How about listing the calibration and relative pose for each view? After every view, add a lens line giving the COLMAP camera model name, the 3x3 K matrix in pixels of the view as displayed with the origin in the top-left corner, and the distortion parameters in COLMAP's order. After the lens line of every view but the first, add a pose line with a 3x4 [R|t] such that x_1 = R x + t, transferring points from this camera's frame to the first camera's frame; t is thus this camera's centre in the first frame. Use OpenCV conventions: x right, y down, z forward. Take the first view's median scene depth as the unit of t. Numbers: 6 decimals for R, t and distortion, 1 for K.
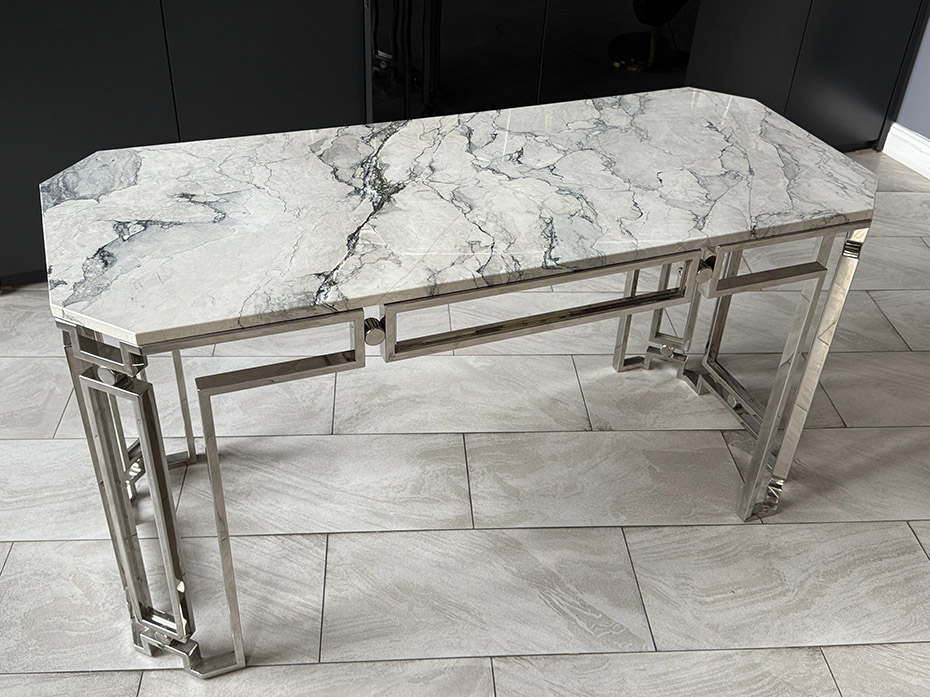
lens RADIAL K [[953.0, 0, 465.0], [0, 953.0, 348.5], [0, 0, 1]] dist [0.199235, -0.447547]
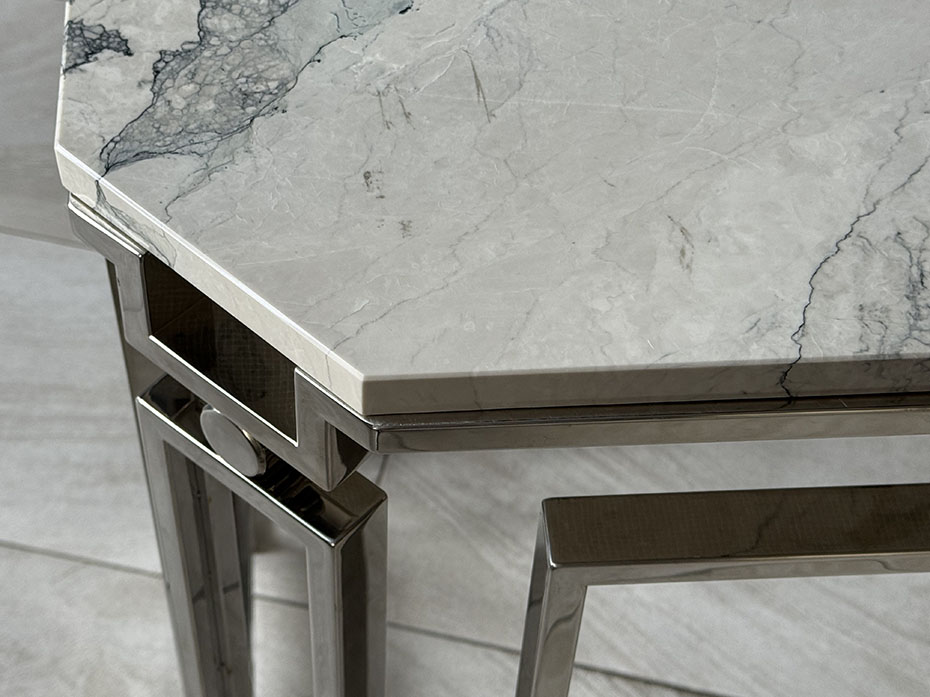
lens RADIAL K [[1712.6, 0, 465.0], [0, 1712.6, 348.5], [0, 0, 1]] dist [0.139965, 0.010814]
pose [[0.959651, 0.216183, -0.179817, -0.173020], [-0.164290, 0.950040, 0.265391, -0.095812], [0.228206, -0.225141, 0.947224, 0.436689]]
